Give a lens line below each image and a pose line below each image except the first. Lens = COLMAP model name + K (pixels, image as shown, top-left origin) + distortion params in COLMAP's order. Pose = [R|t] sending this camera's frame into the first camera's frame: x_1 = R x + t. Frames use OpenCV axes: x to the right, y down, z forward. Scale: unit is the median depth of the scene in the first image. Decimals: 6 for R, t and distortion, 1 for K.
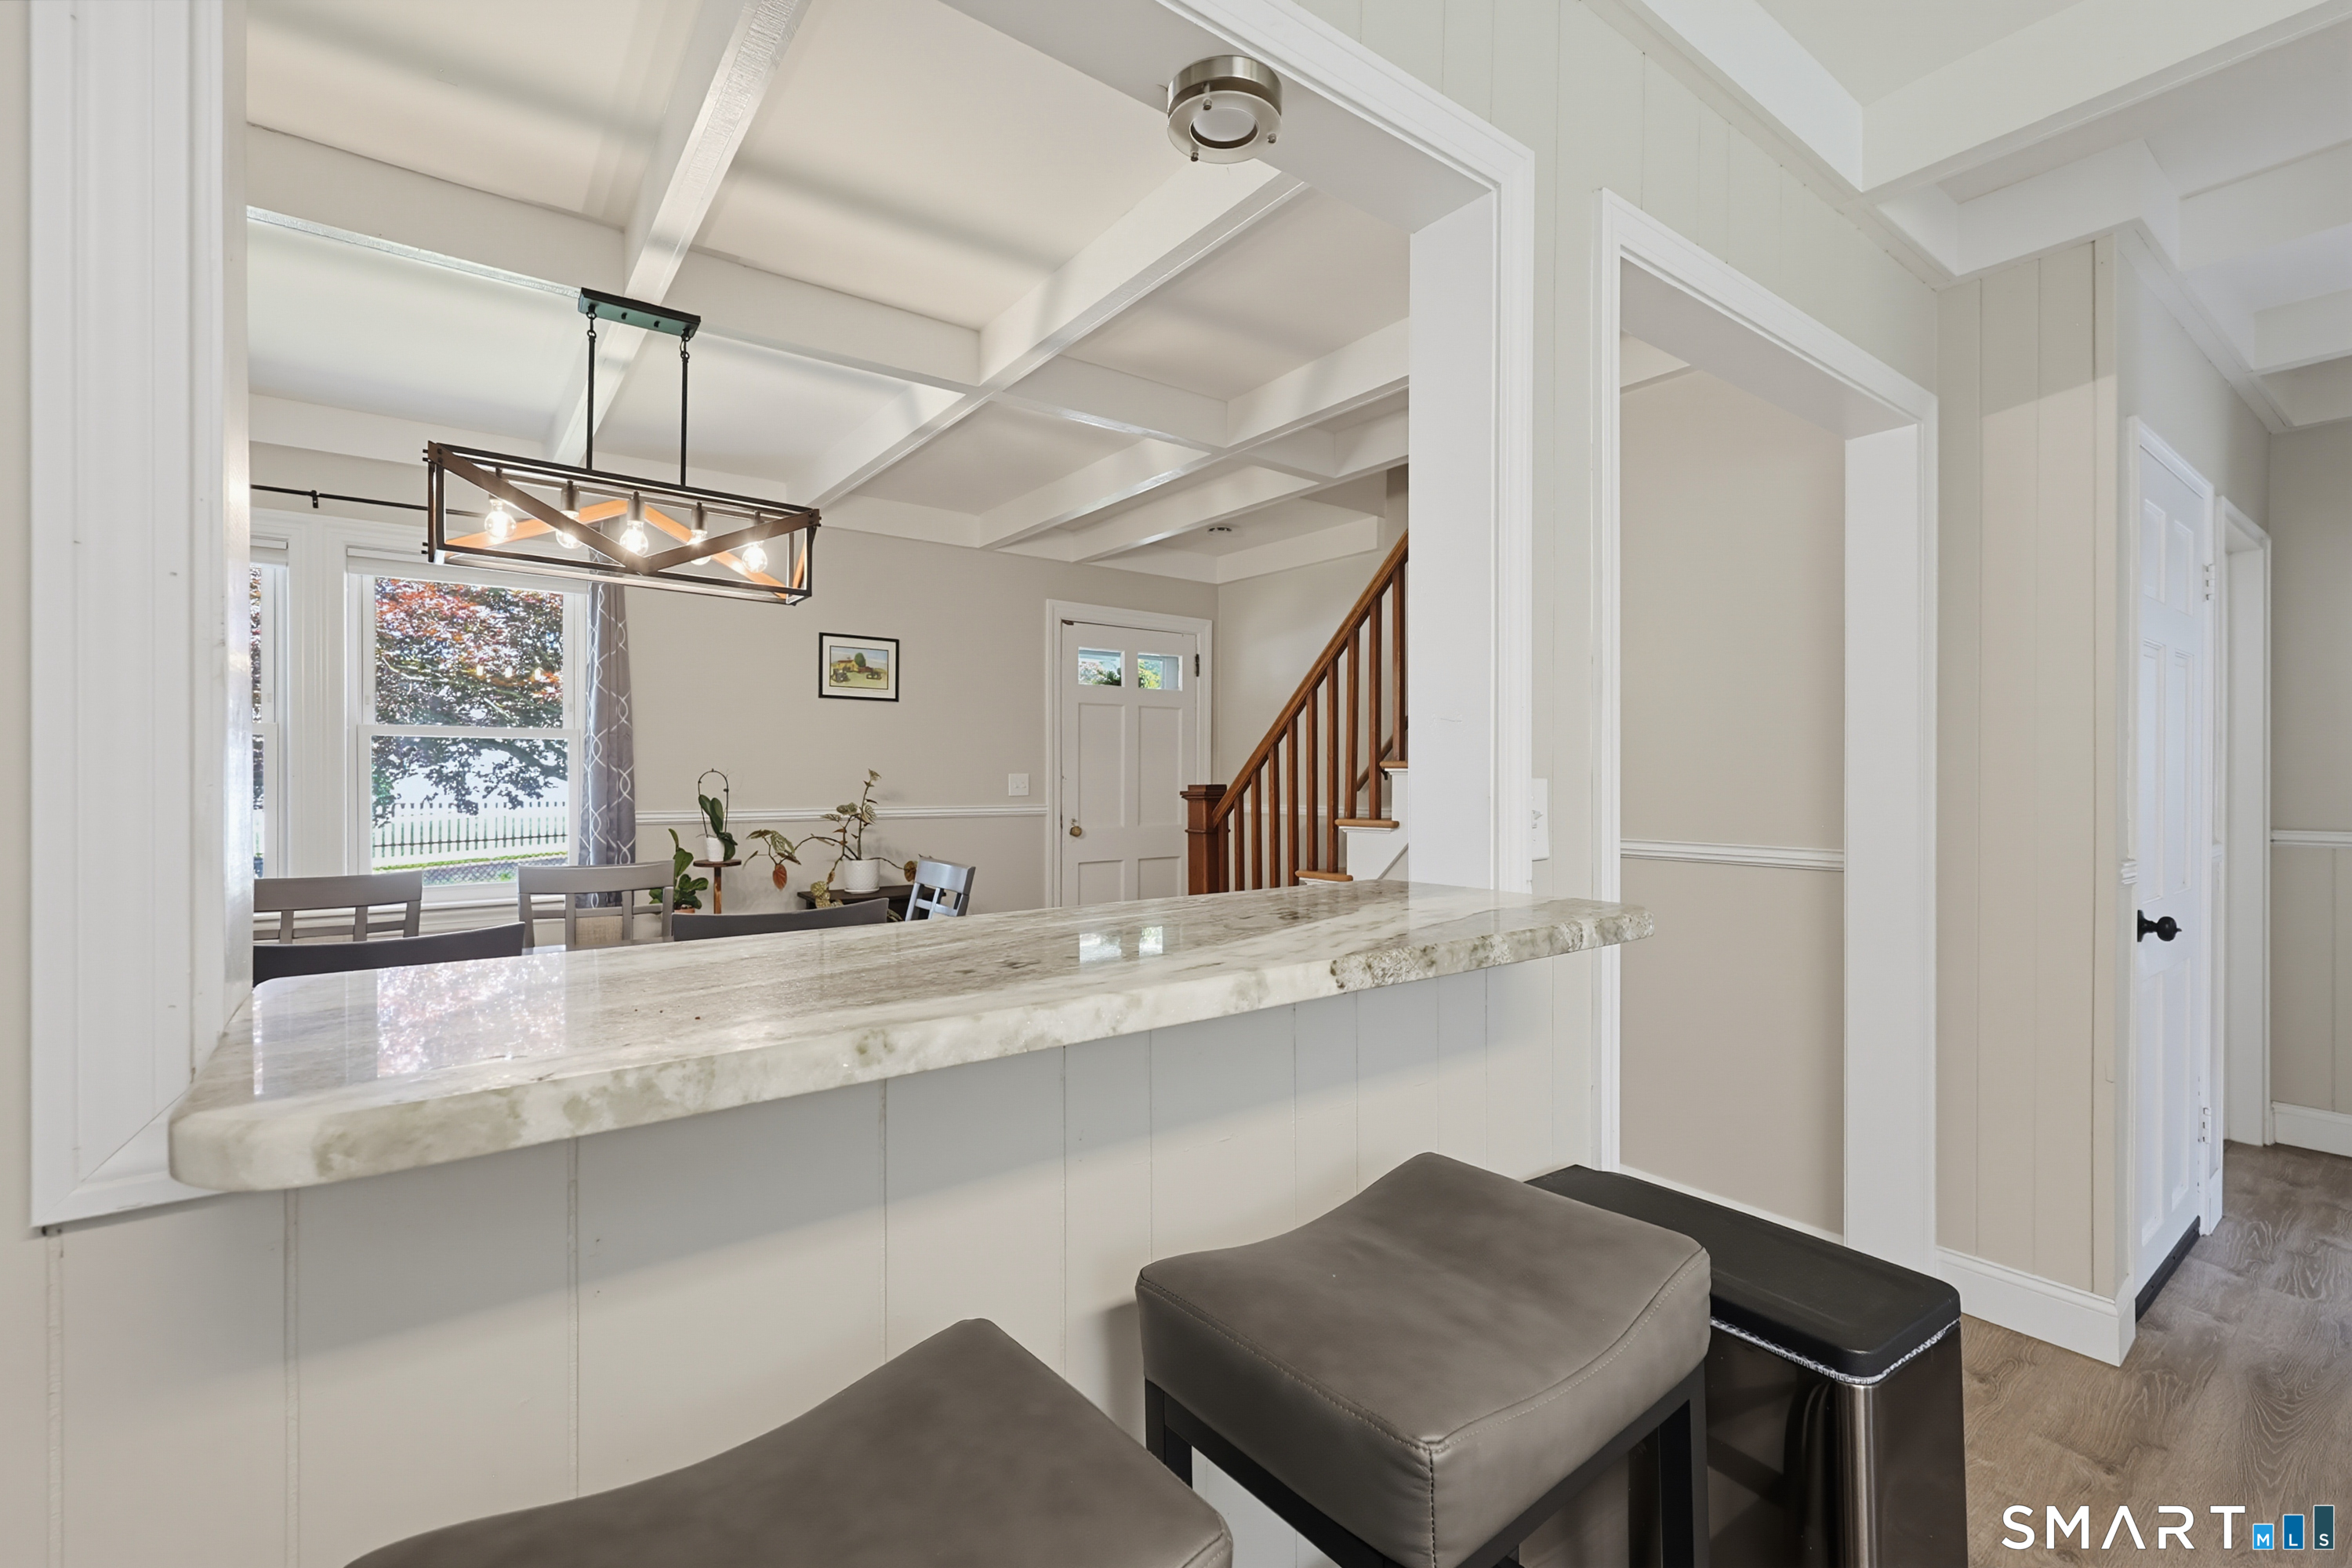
lens RADIAL K [[1021.9, 0, 1194.3], [0, 1021.9, 779.8], [0, 0, 1]] dist [0.003243, -0.001173]
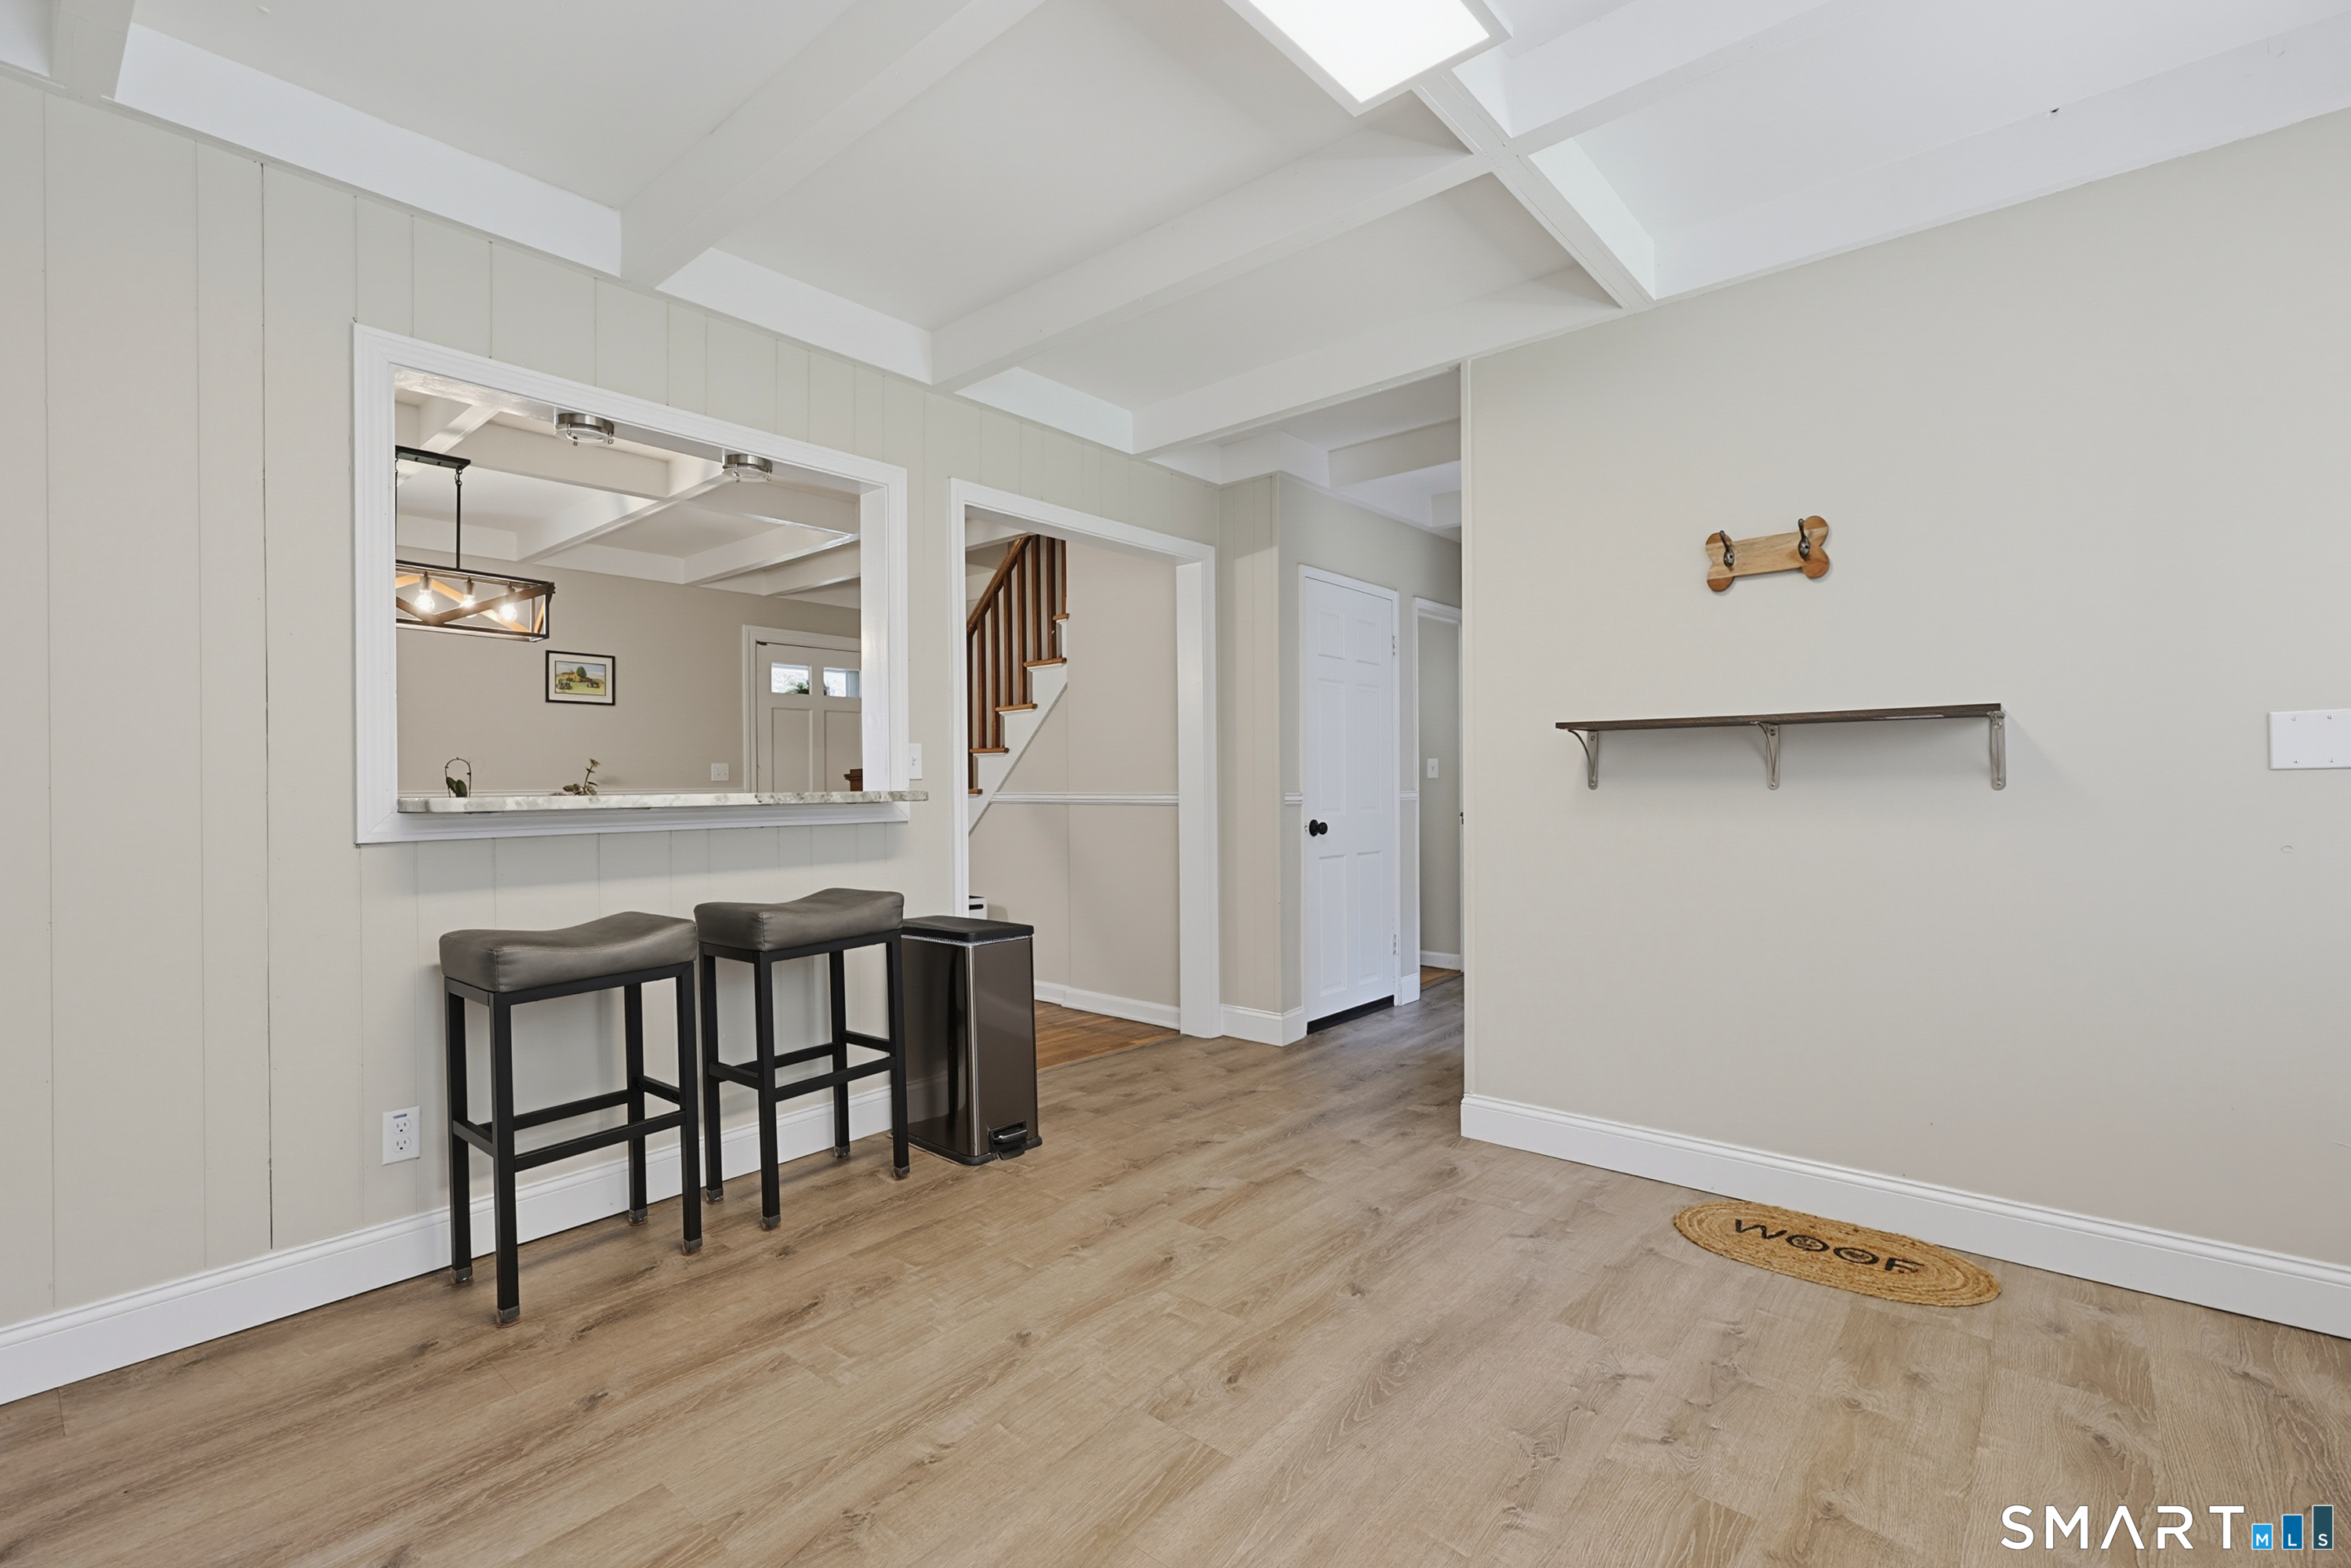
lens RADIAL K [[1021.5, 0, 1163.4], [0, 1021.5, 785.4], [0, 0, 1]] dist [0.003243, -0.001173]
pose [[0.979183, -0.008901, 0.202783, 0.217159], [0.008896, 0.999960, 0.000939, 0.049625], [-0.202783, 0.000884, 0.979223, -0.693936]]
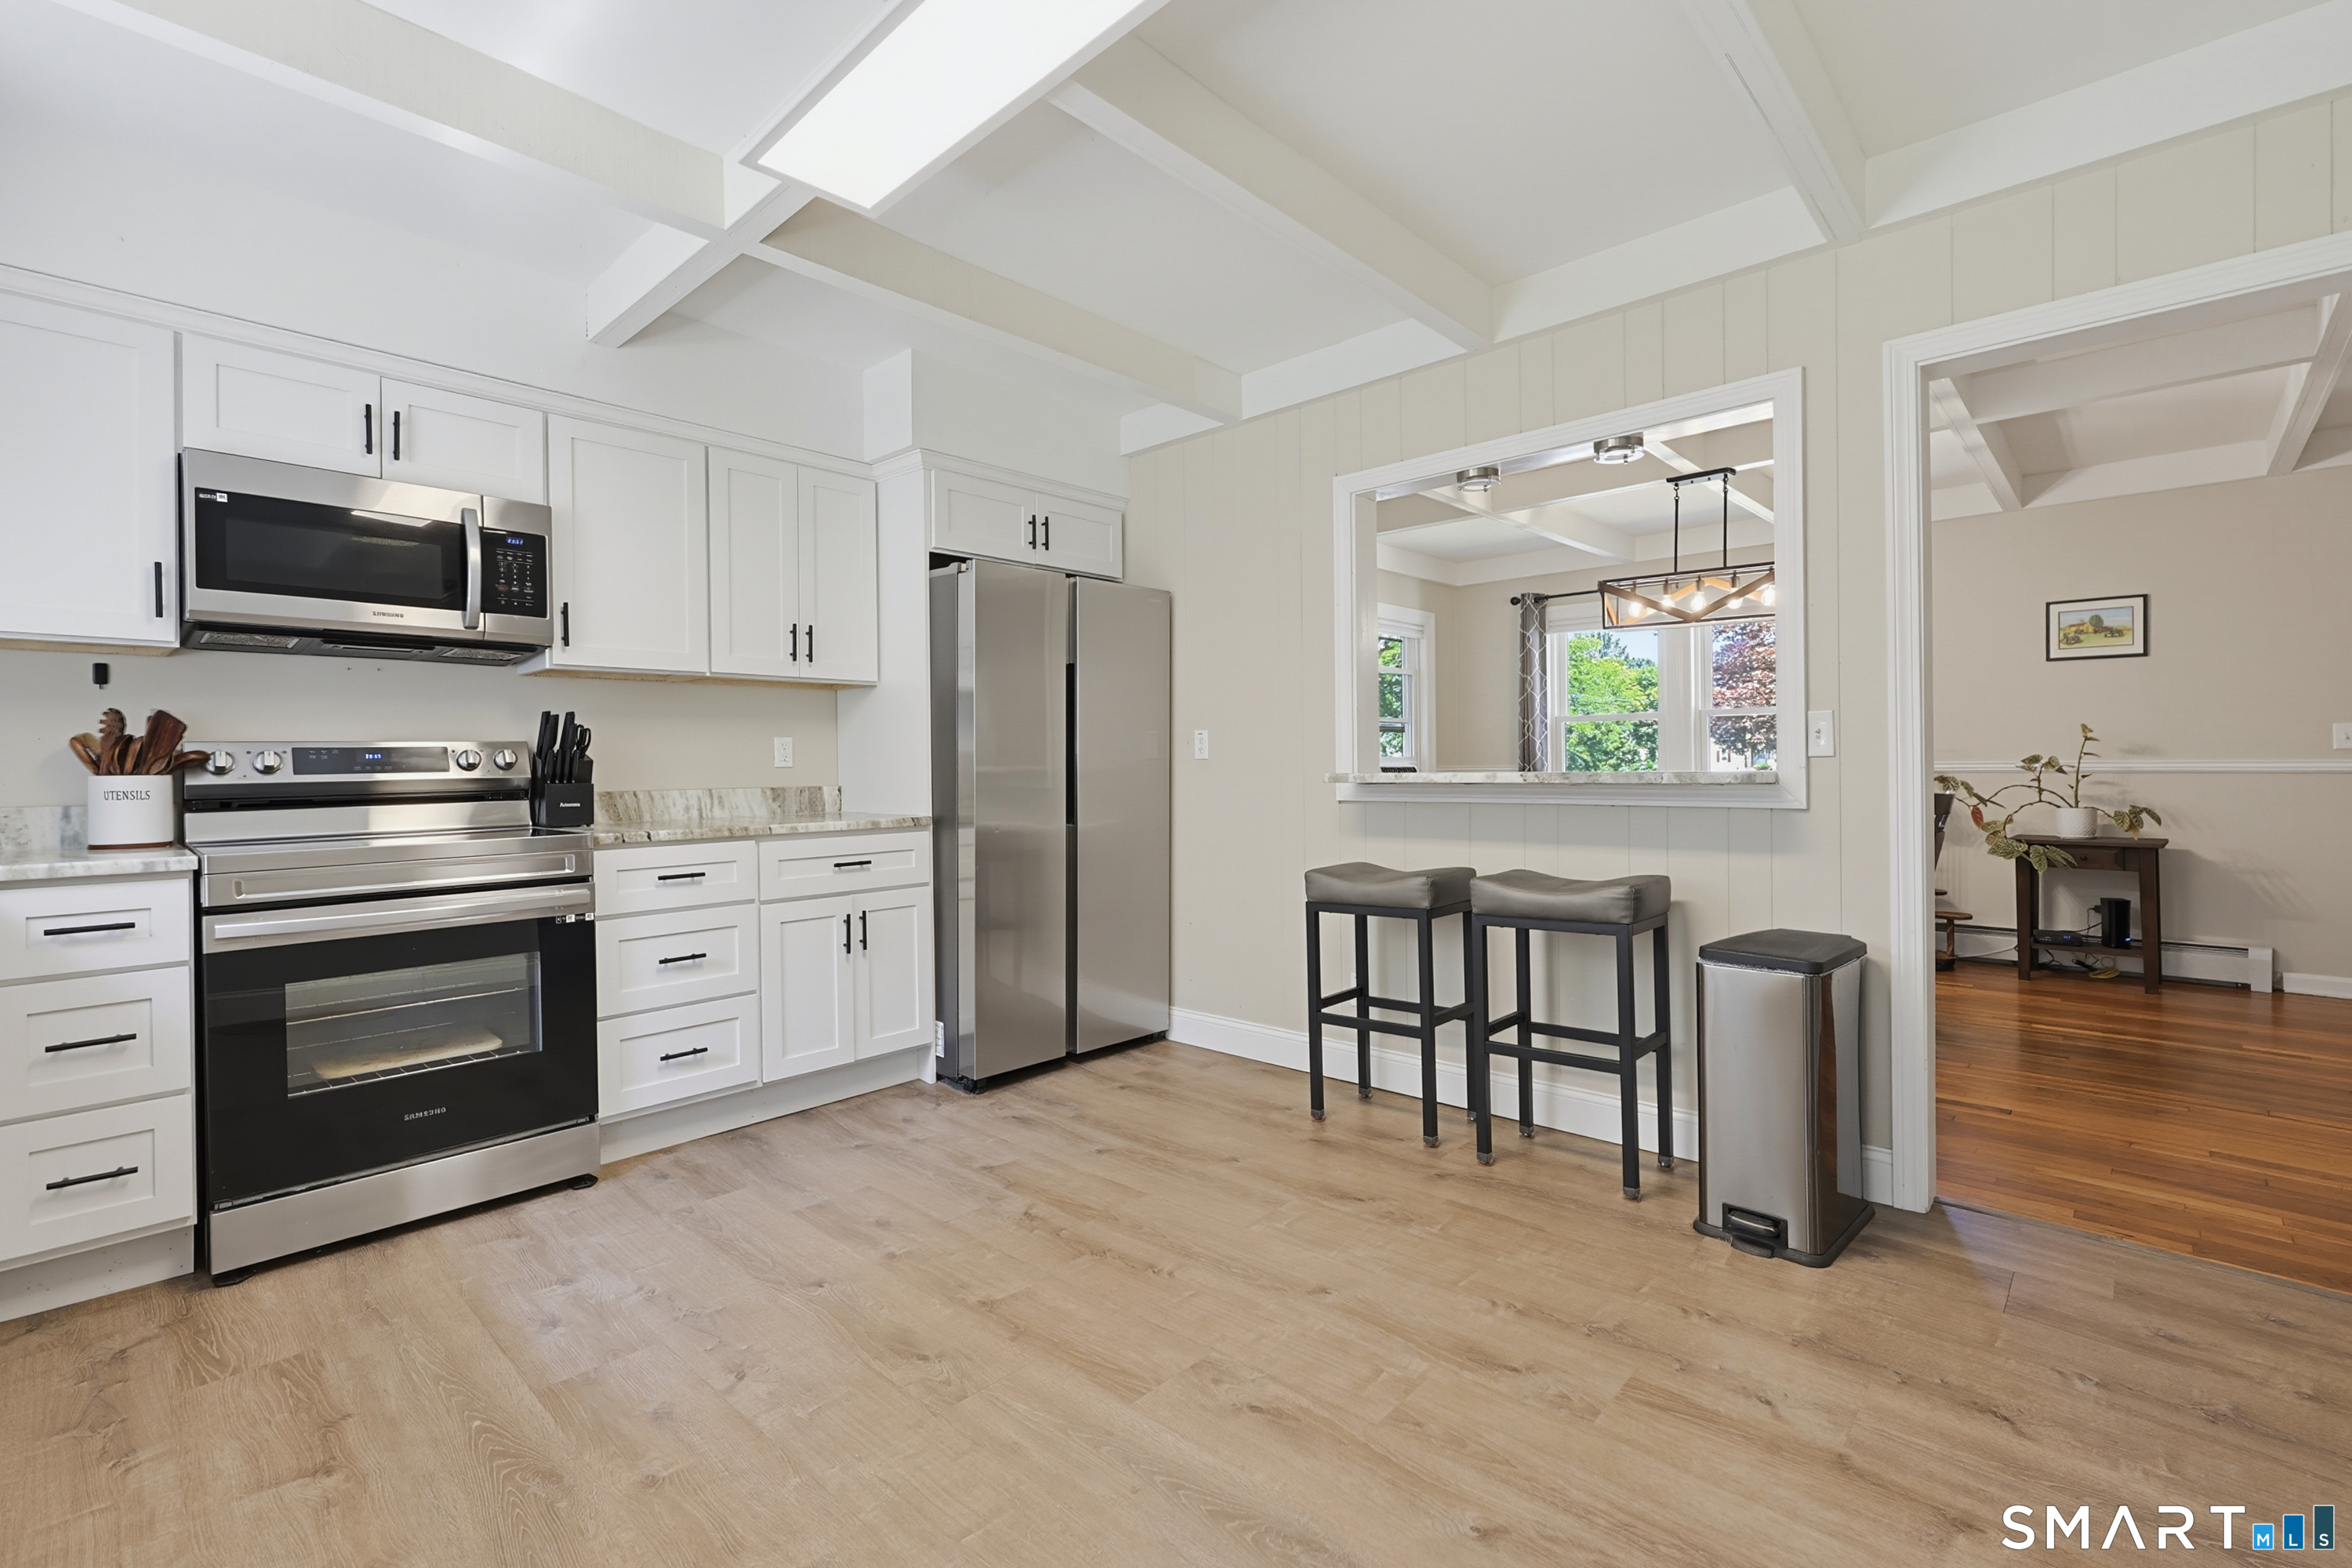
lens RADIAL K [[1021.9, 0, 1188.1], [0, 1021.9, 771.5], [0, 0, 1]] dist [0.003243, -0.001173]
pose [[0.184996, 0.001934, -0.982737, 0.982926], [0.008849, 0.999954, 0.003633, 0.046957], [0.982699, -0.009369, 0.184970, -0.211212]]
